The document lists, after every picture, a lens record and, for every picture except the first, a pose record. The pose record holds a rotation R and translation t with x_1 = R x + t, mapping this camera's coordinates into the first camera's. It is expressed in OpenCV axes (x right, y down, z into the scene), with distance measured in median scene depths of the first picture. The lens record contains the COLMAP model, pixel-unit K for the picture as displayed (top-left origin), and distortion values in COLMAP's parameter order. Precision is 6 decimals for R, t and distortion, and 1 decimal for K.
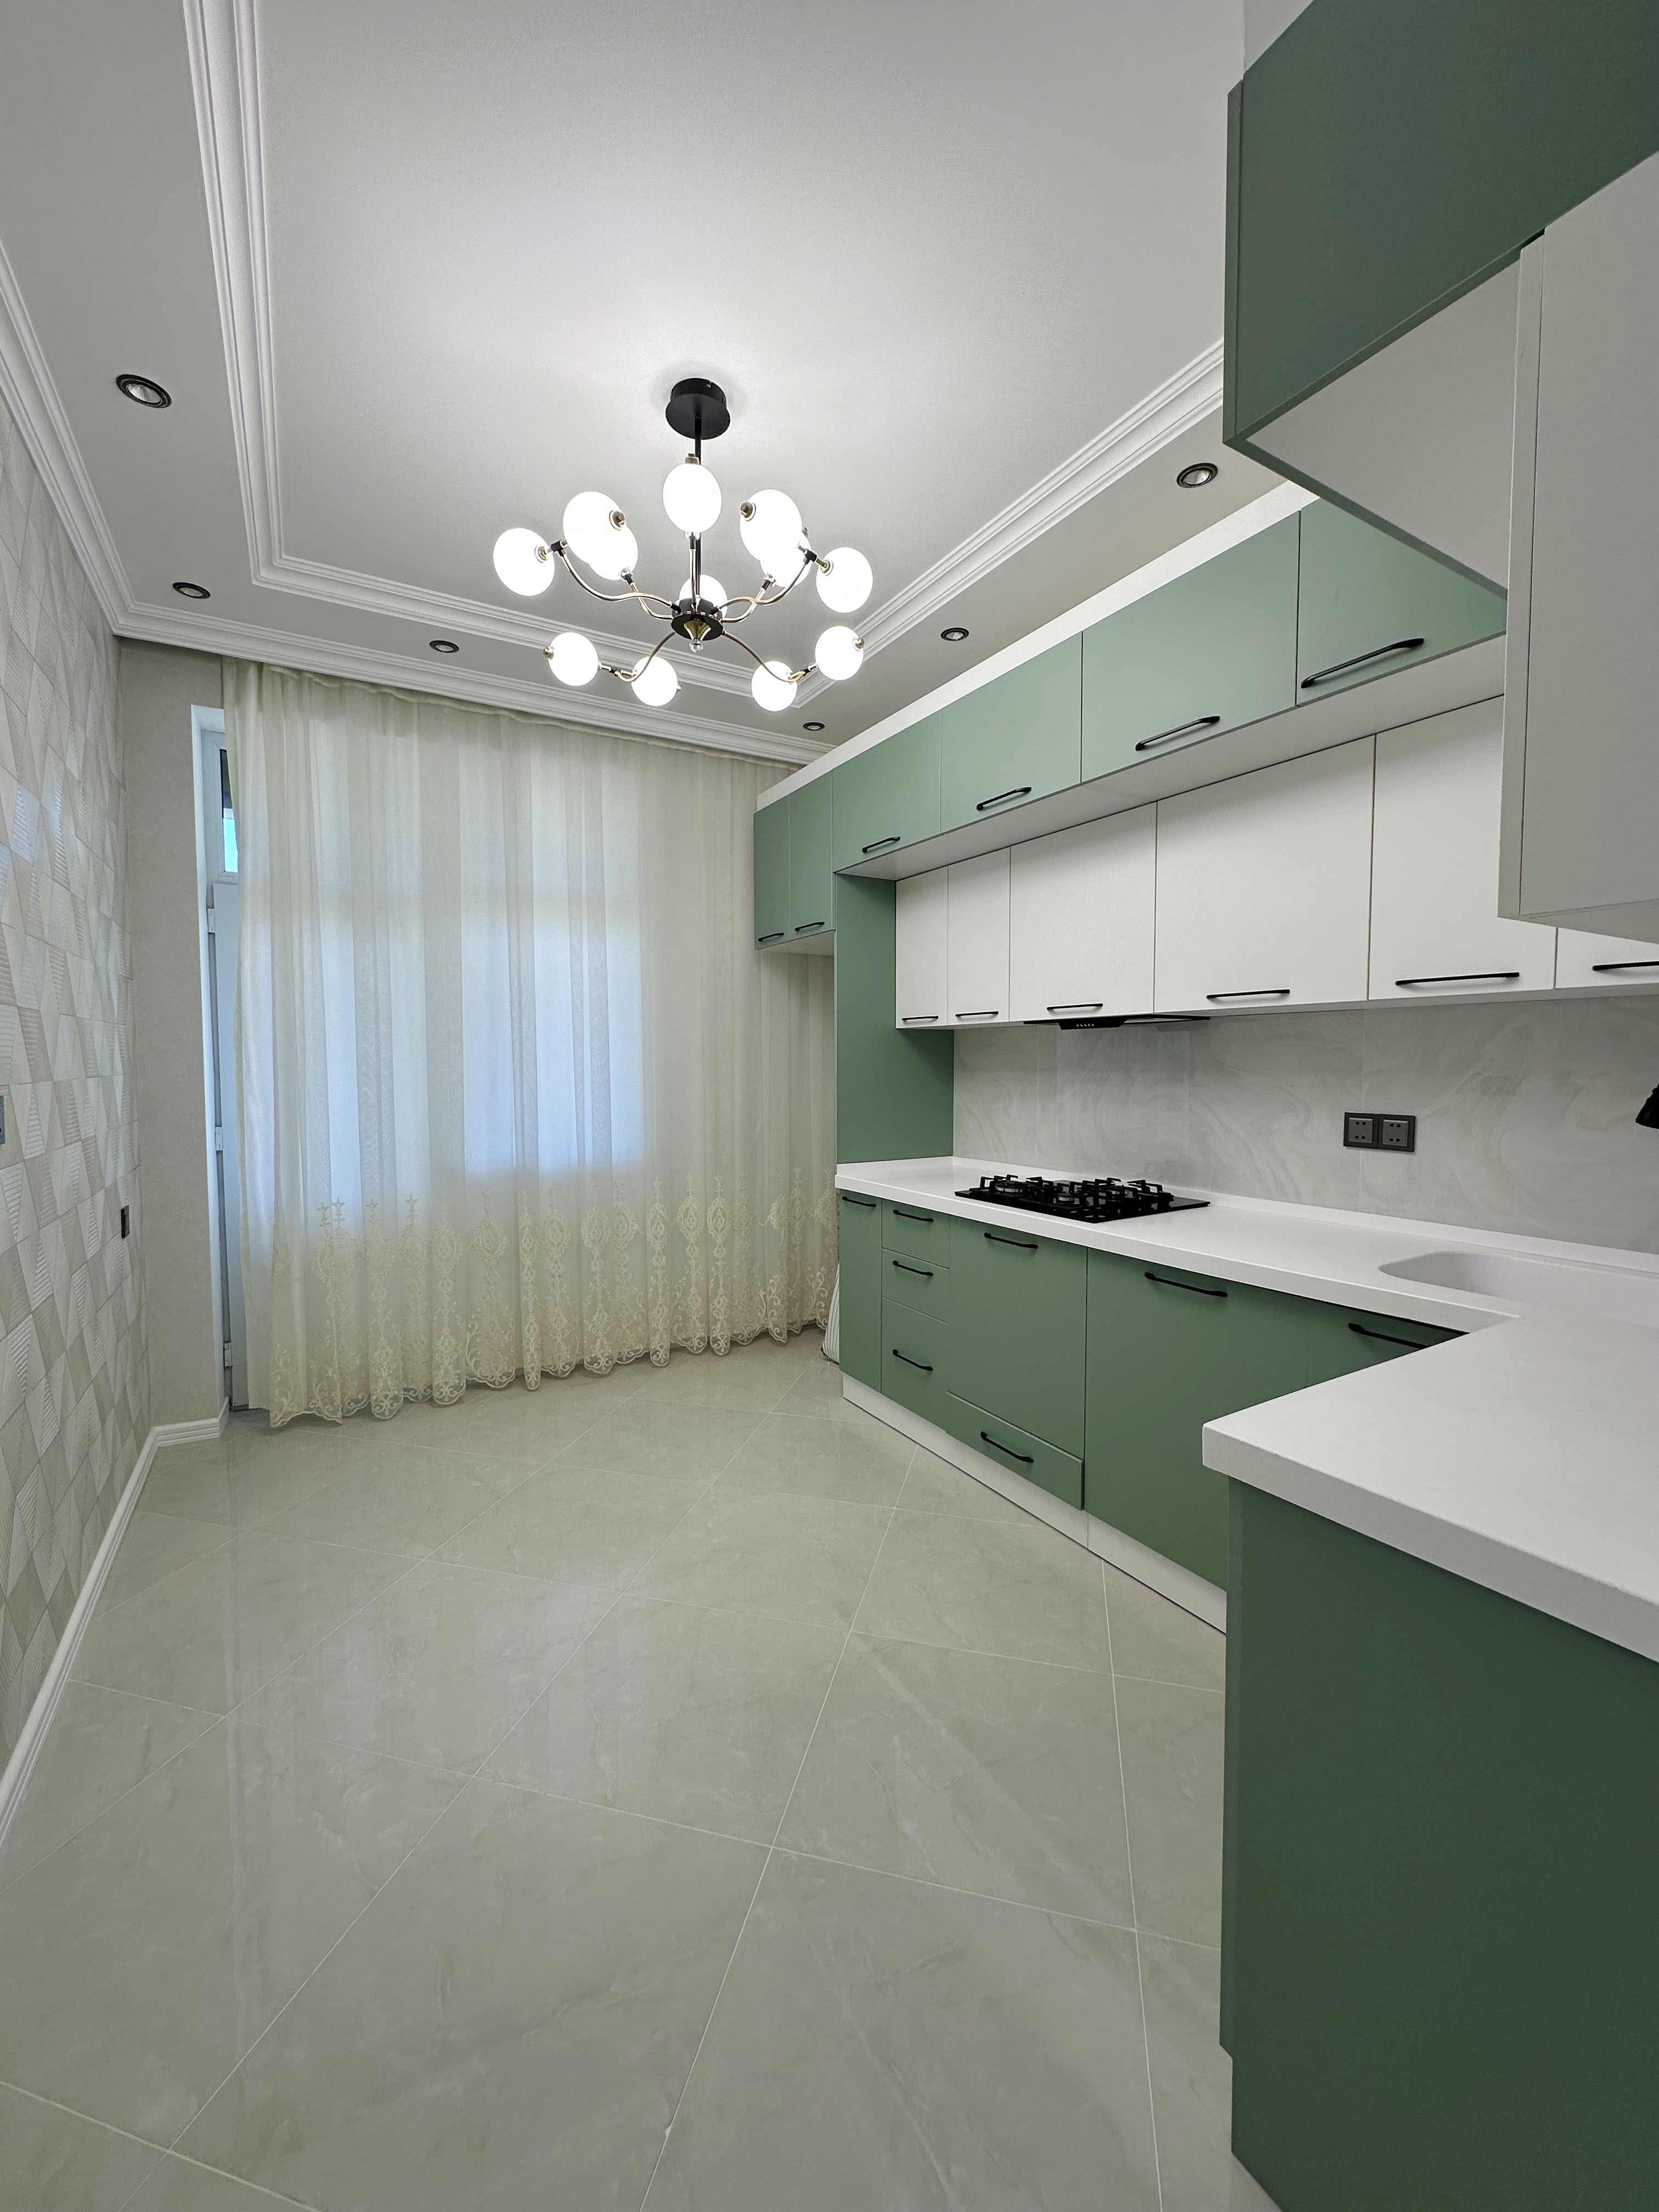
lens RADIAL K [[878.3, 0, 834.3], [0, 878.3, 1110.0], [0, 0, 1]] dist [-0.021517, -0.000392]
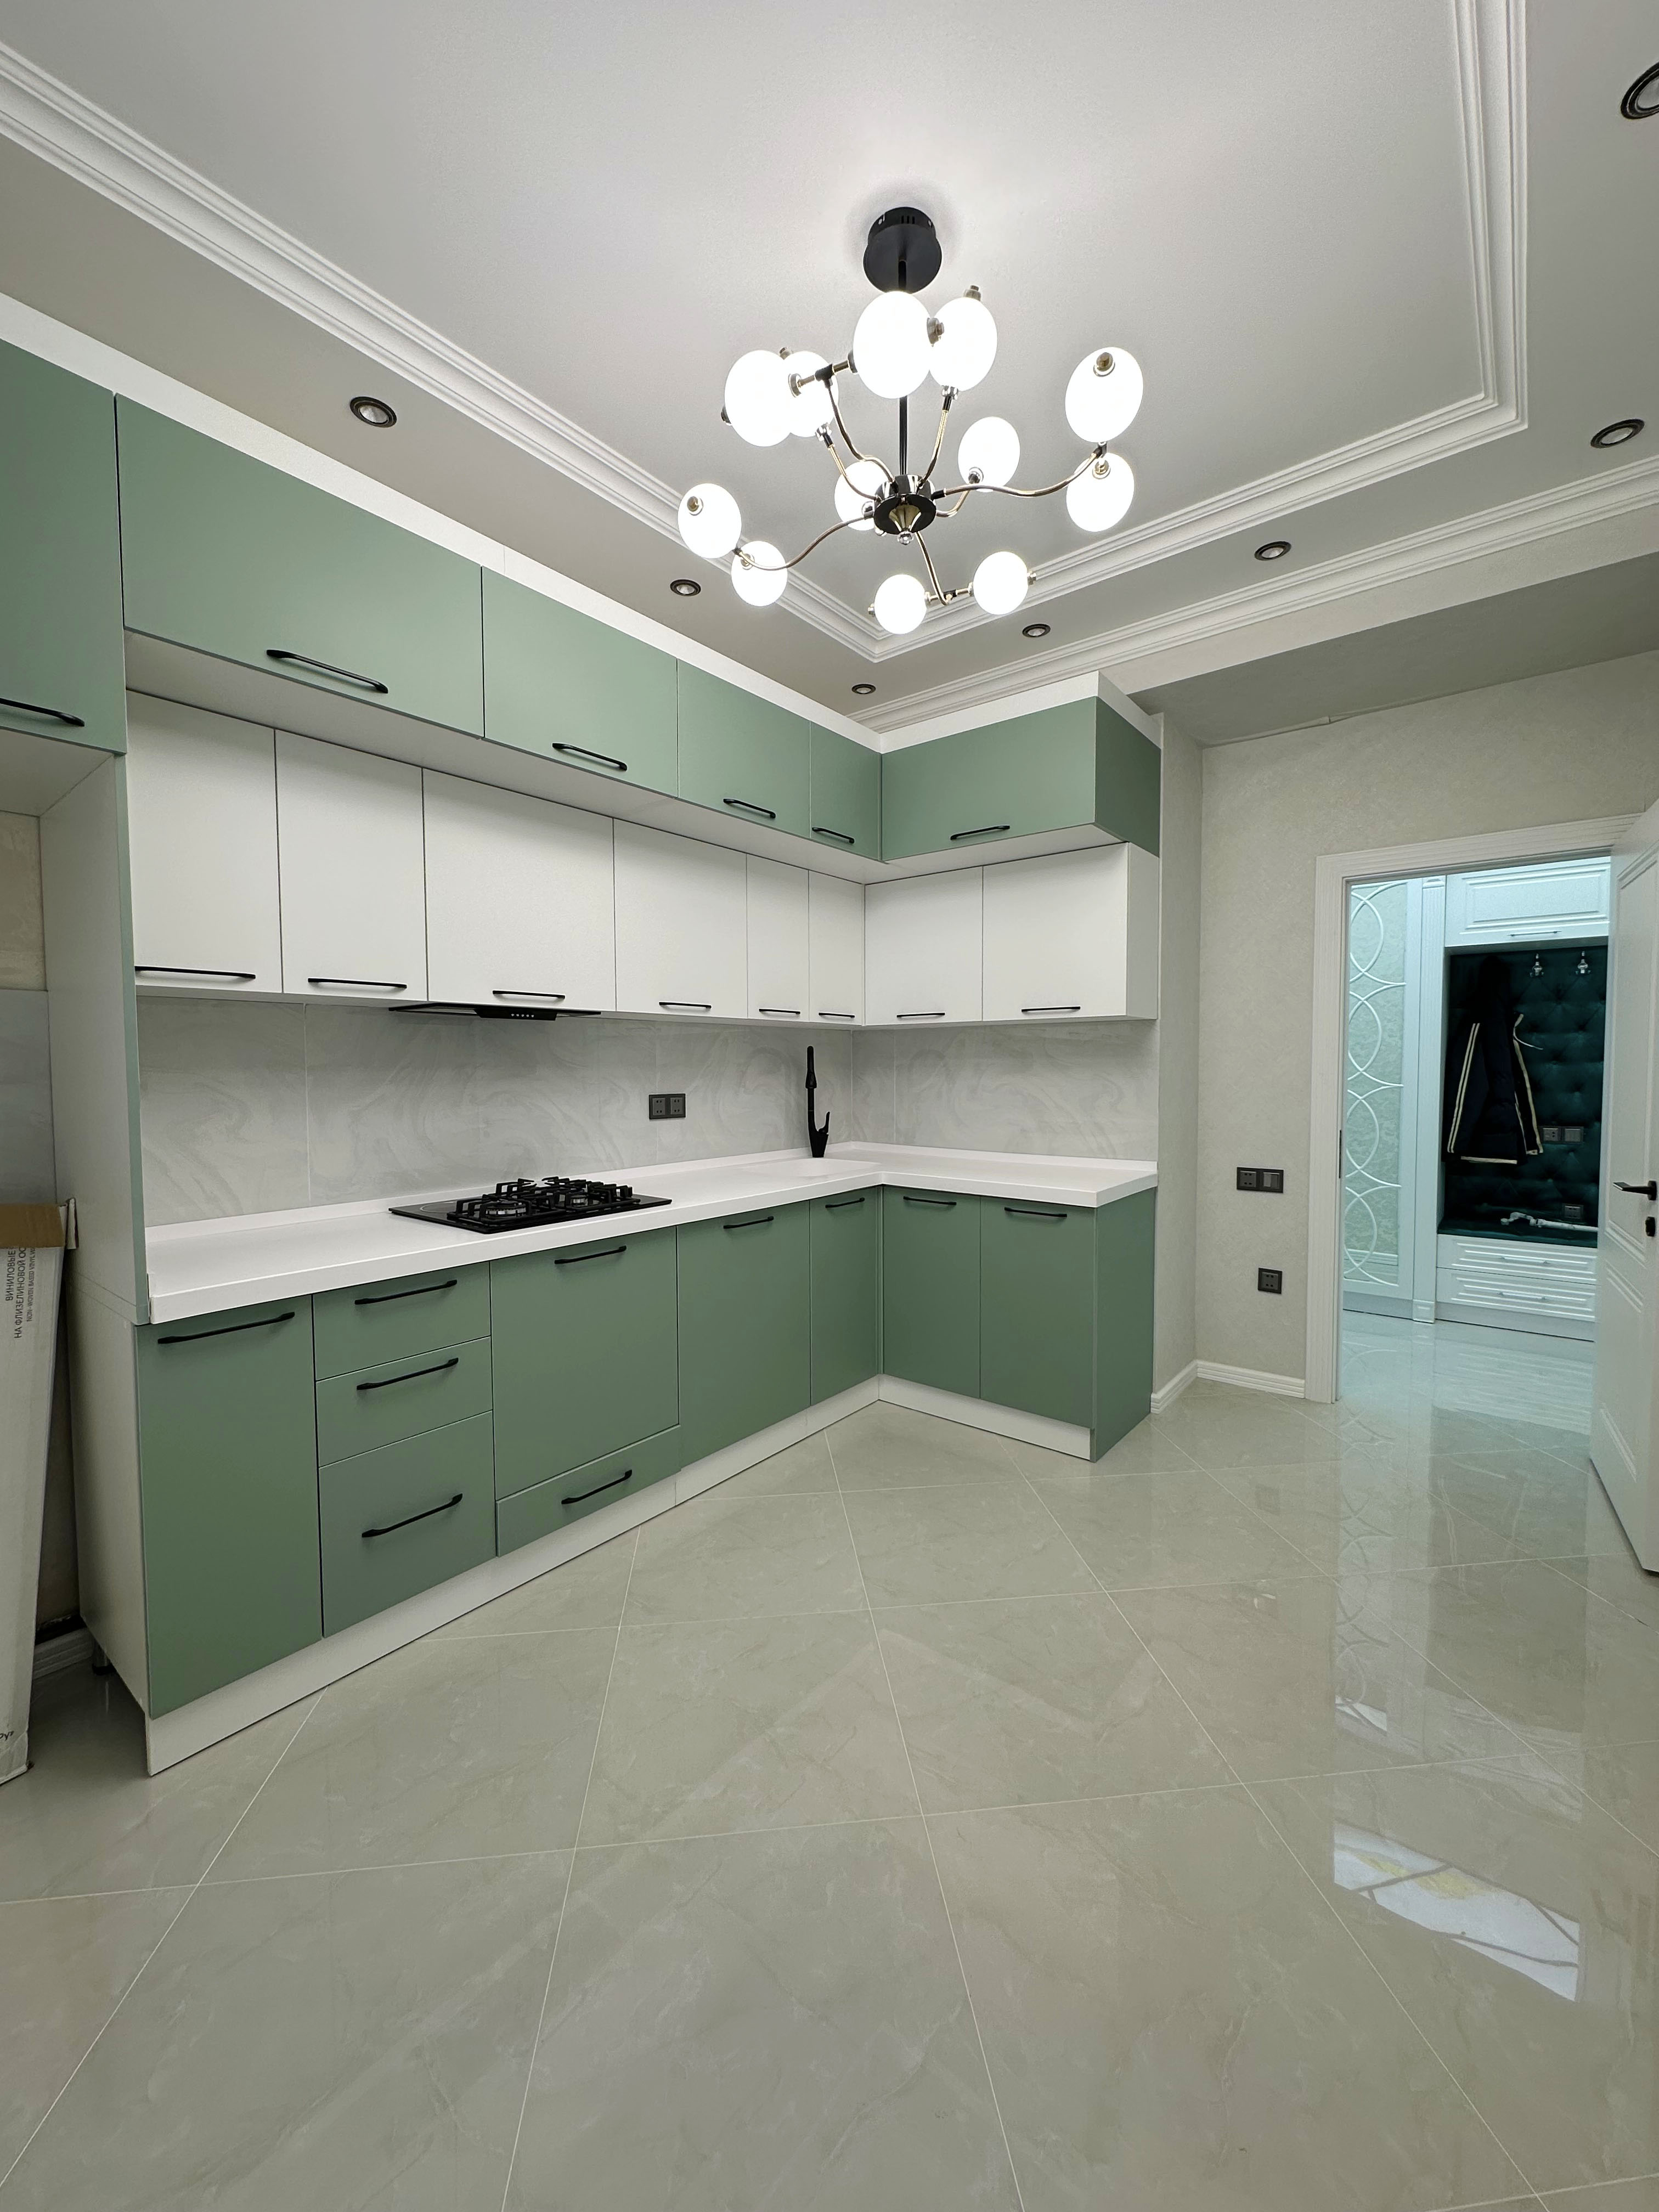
lens RADIAL K [[878.3, 0, 833.4], [0, 878.3, 1097.0], [0, 0, 1]] dist [-0.021517, -0.000392]
pose [[-0.356820, -0.036128, 0.933474, -0.686807], [0.050235, 0.997064, 0.057792, -0.049761], [-0.932821, 0.067514, -0.353958, 1.036122]]
